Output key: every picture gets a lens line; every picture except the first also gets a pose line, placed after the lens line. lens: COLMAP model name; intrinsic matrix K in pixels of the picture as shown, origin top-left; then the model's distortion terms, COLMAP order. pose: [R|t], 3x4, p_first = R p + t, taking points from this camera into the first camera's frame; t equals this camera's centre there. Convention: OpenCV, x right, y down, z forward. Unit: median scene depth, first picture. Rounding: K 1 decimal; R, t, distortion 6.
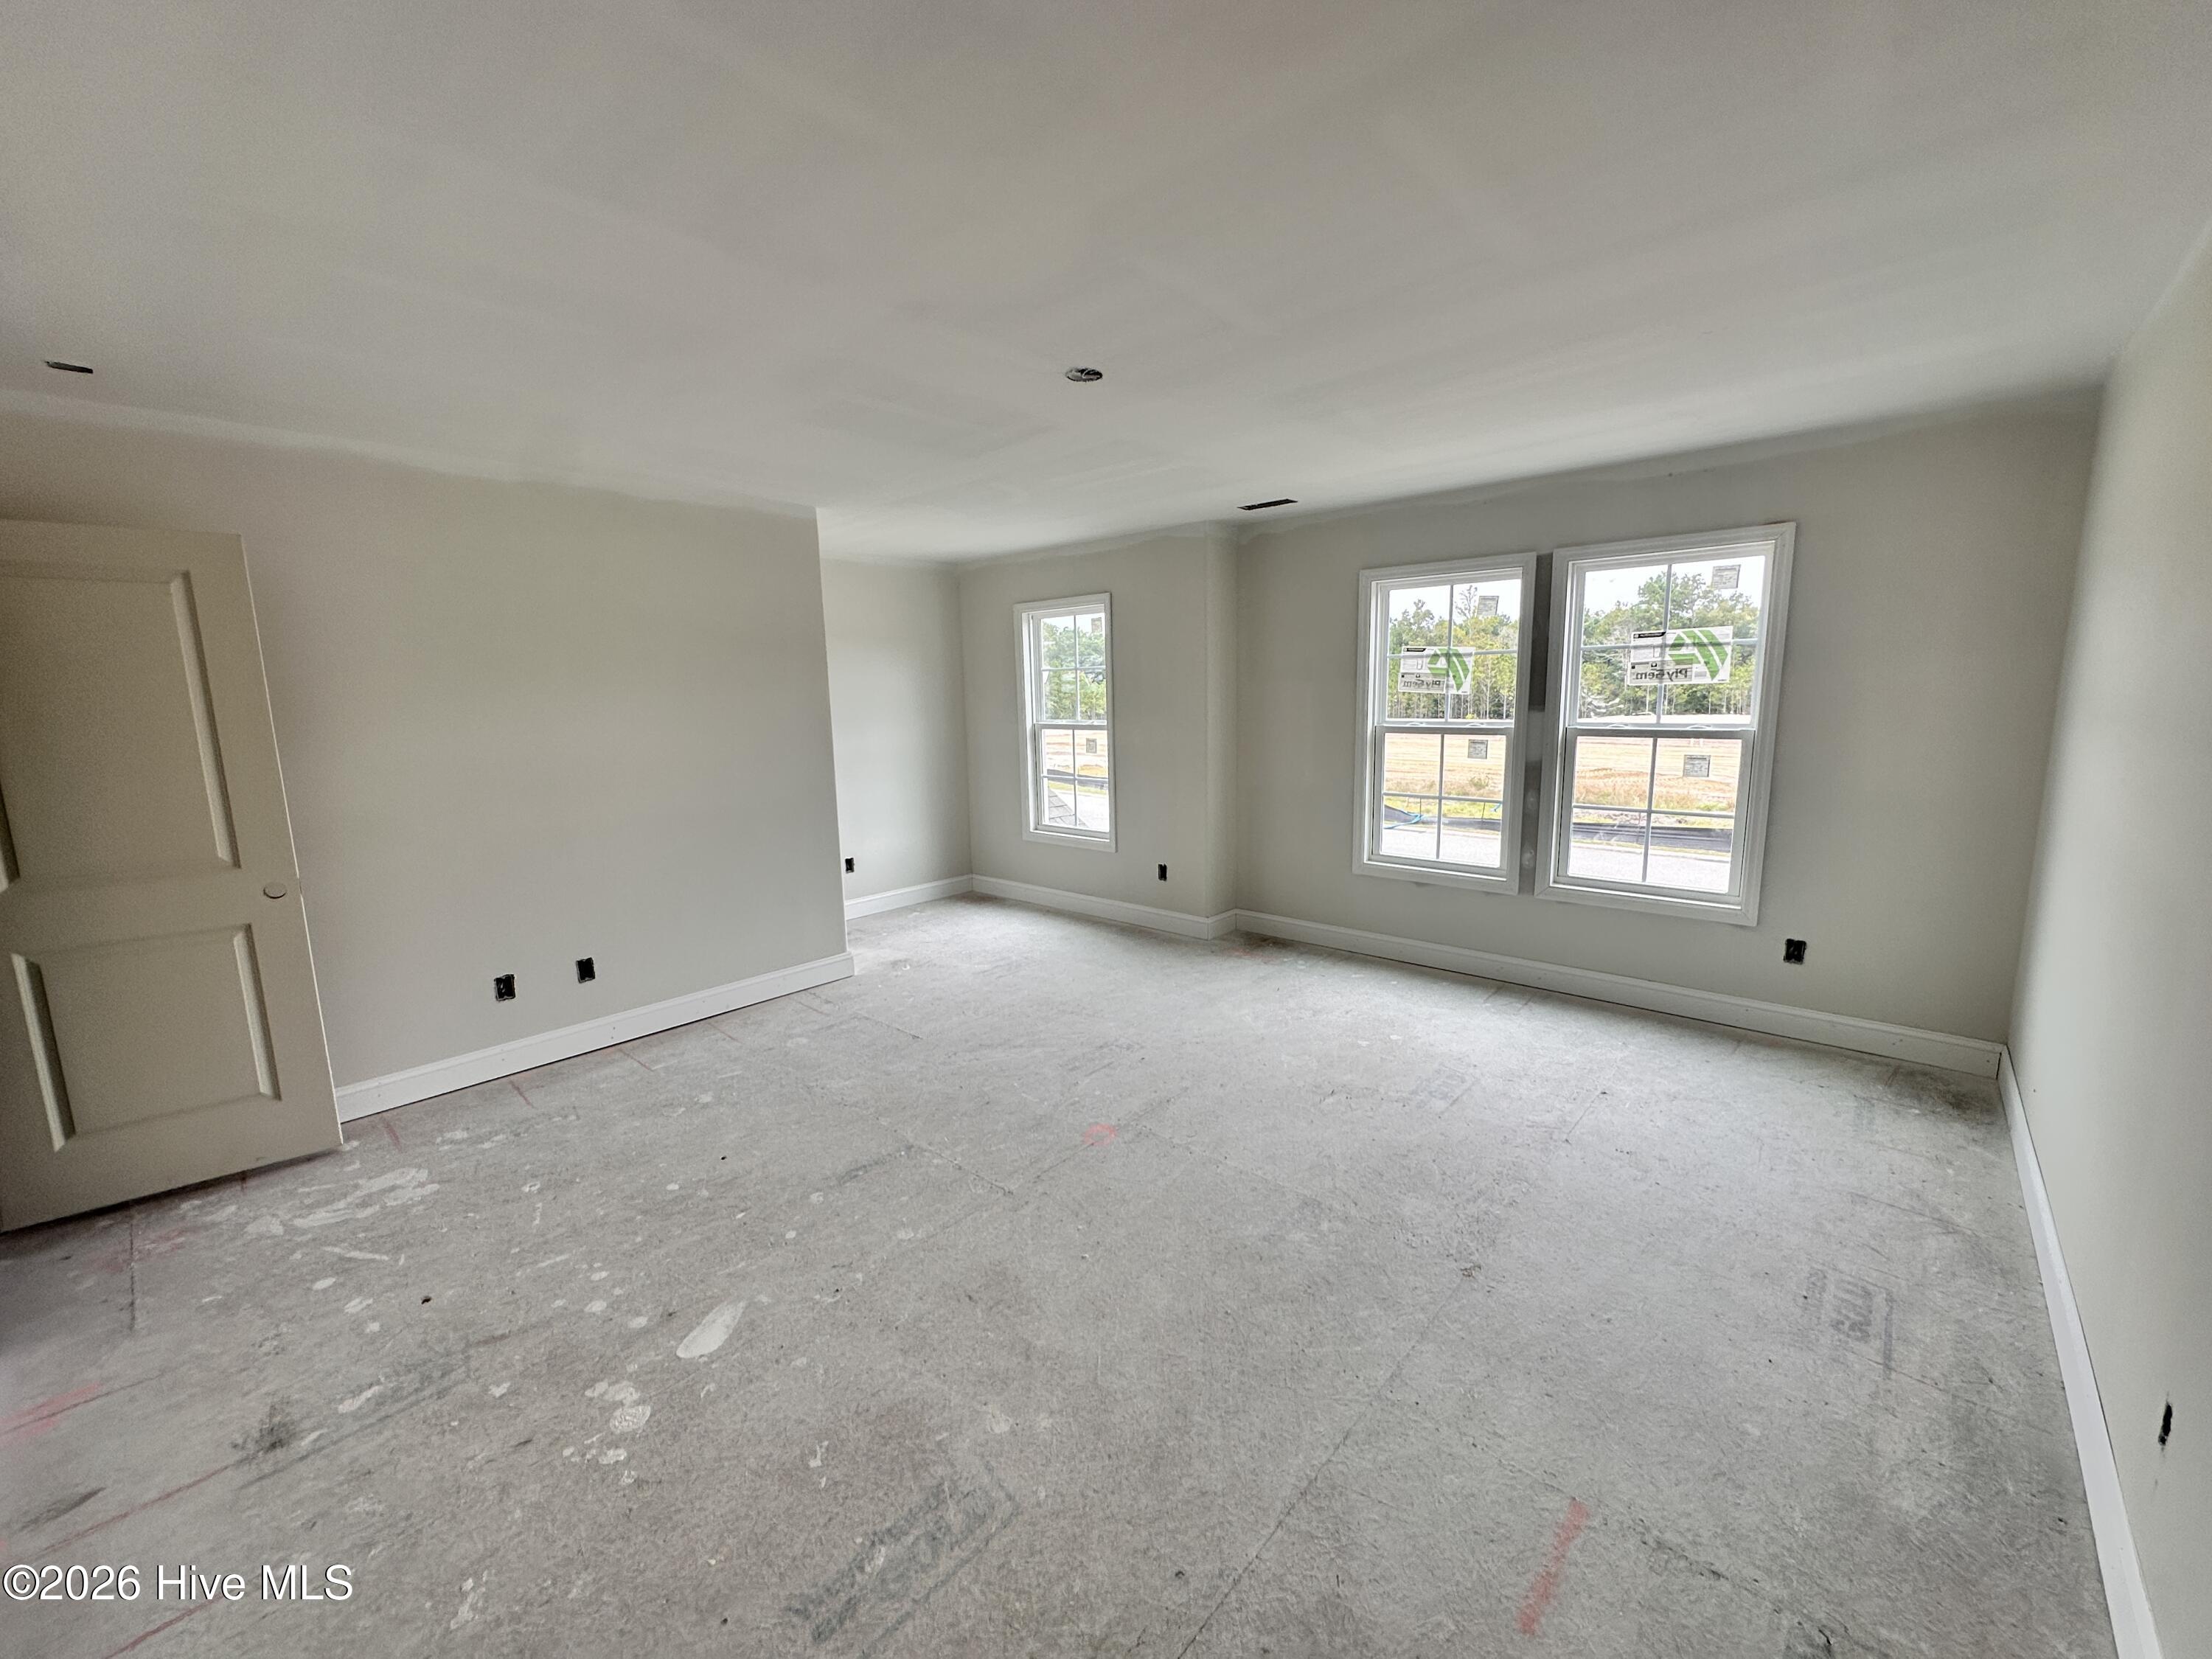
lens RADIAL K [[887.1, 0, 1097.5], [0, 887.1, 825.9], [0, 0, 1]] dist [-0.007428, 0.001129]
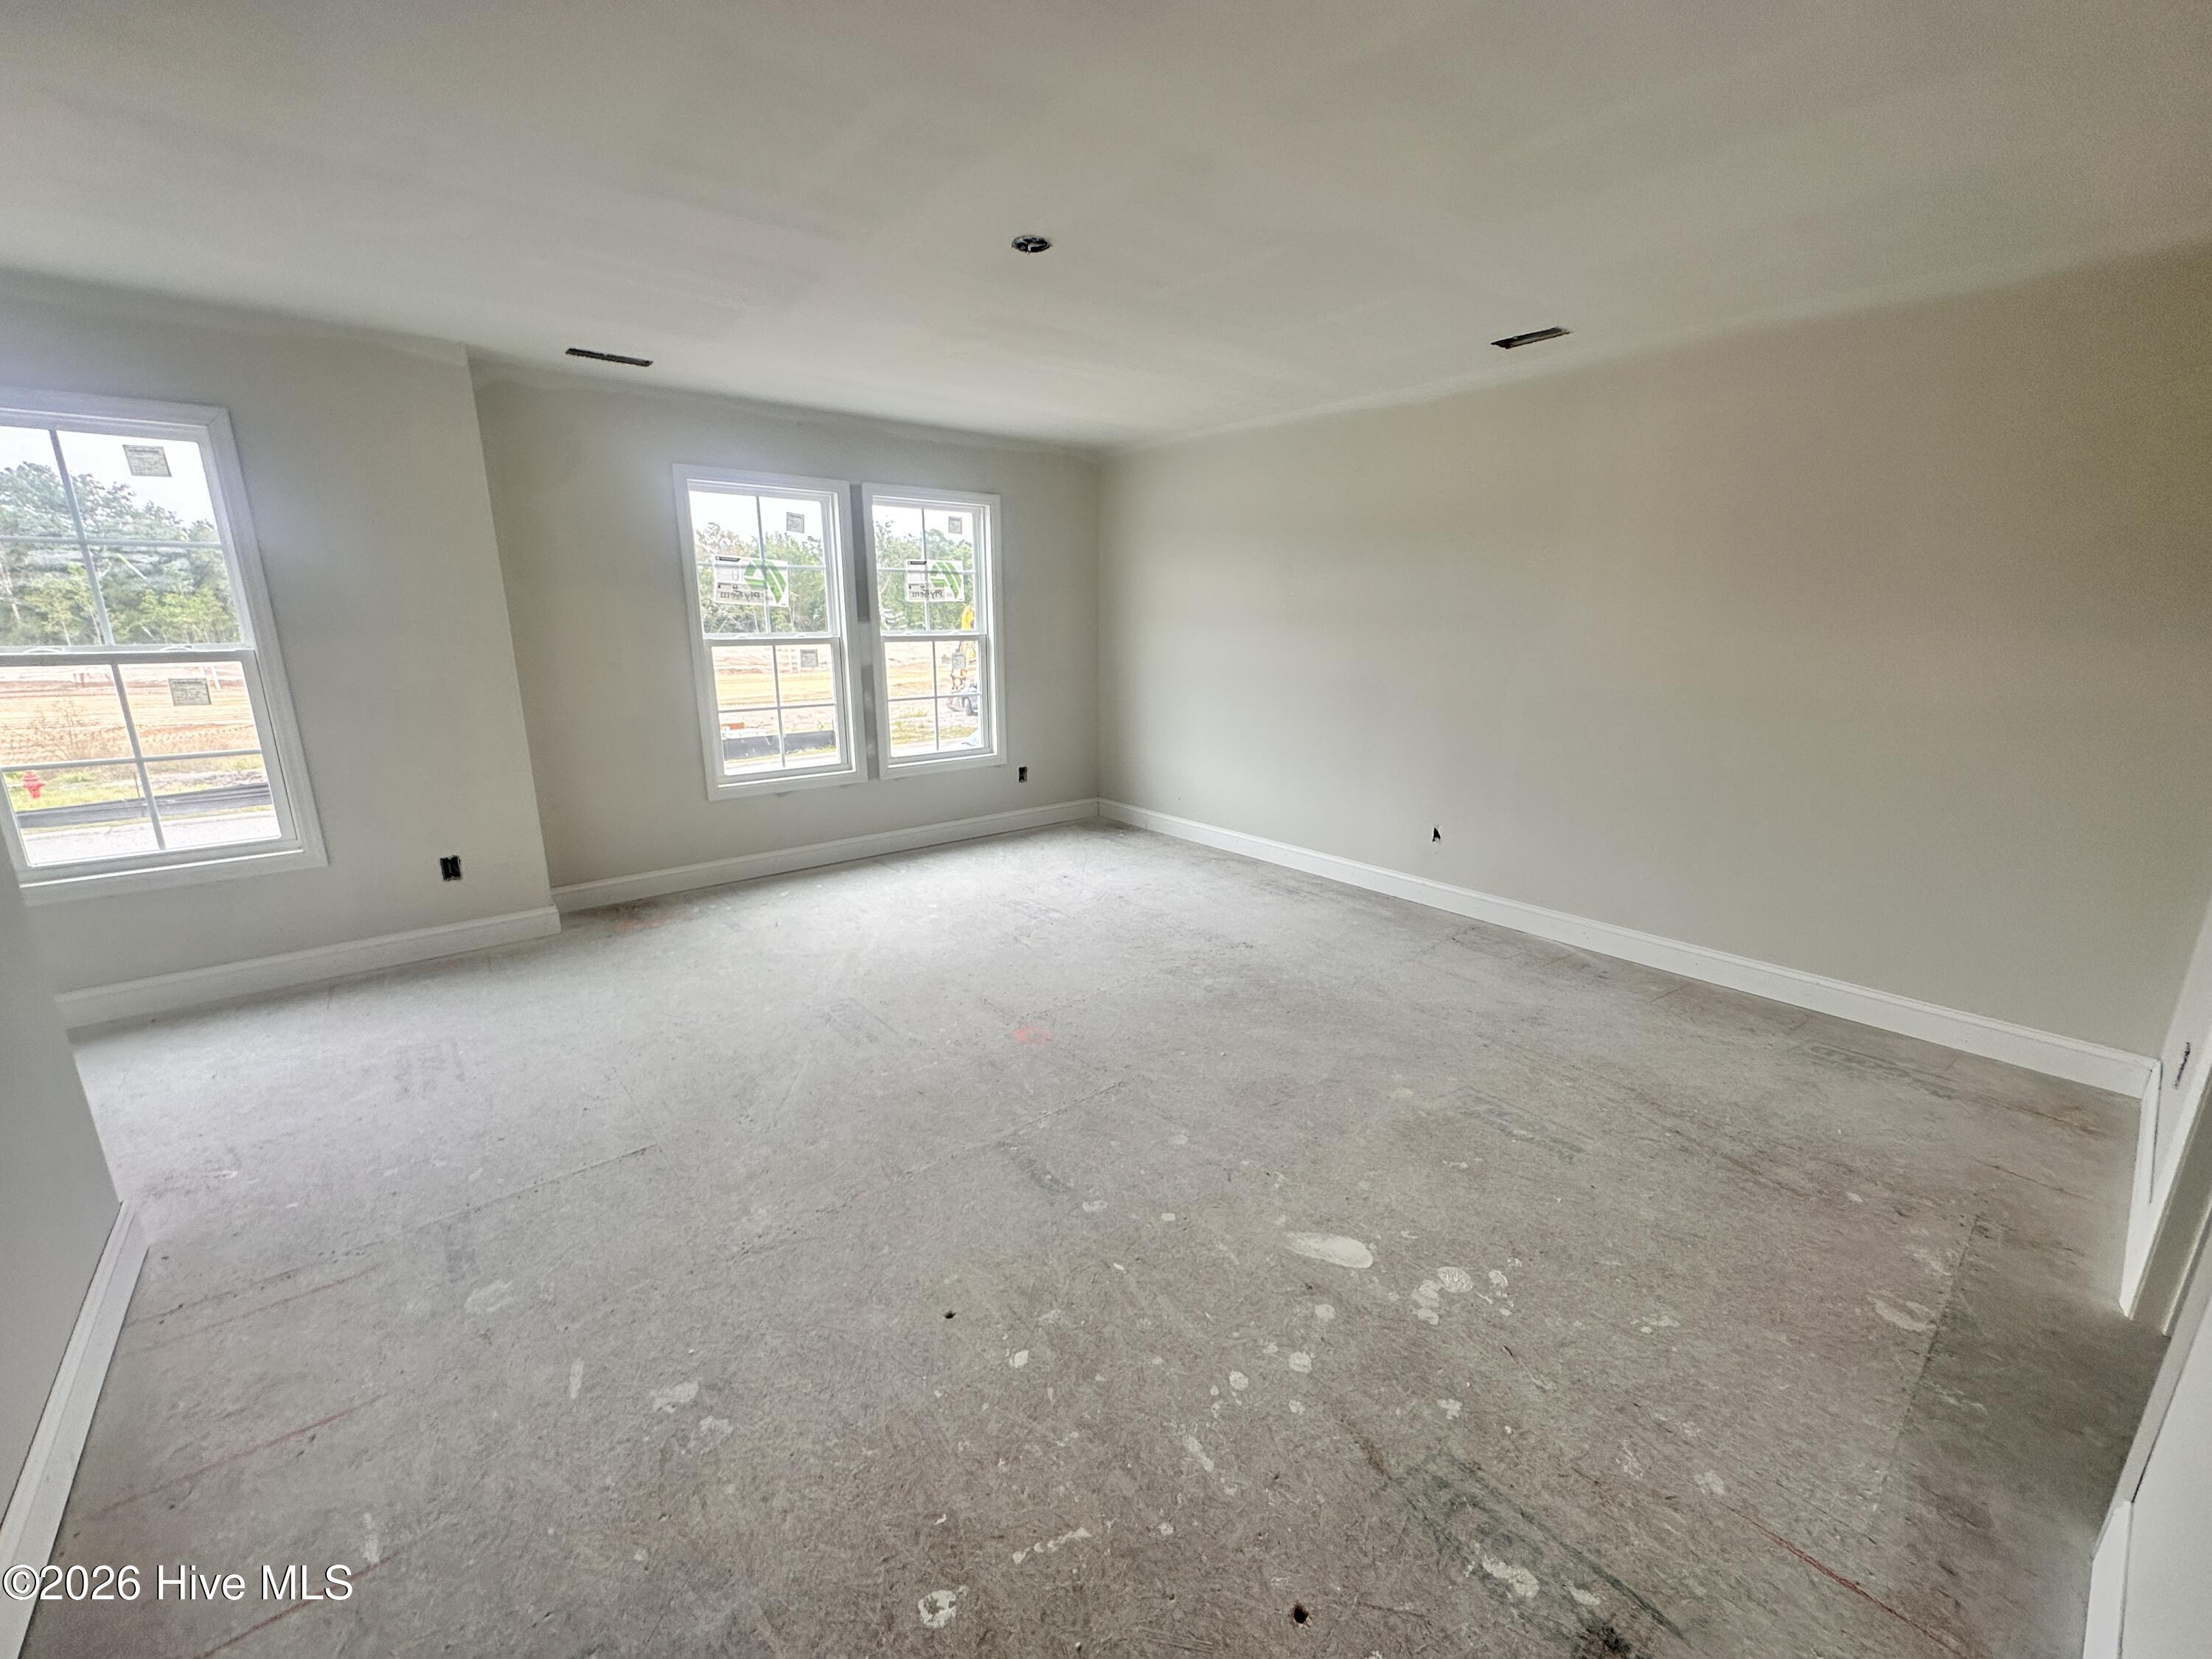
lens RADIAL K [[882.6, 0, 1112.0], [0, 882.6, 829.9], [0, 0, 1]] dist [-0.004781, 0.000959]
pose [[0.134554, -0.219831, 0.966214, -0.806974], [0.144636, 0.968995, 0.200322, -0.060440], [-0.980294, 0.112795, 0.162177, 0.640735]]
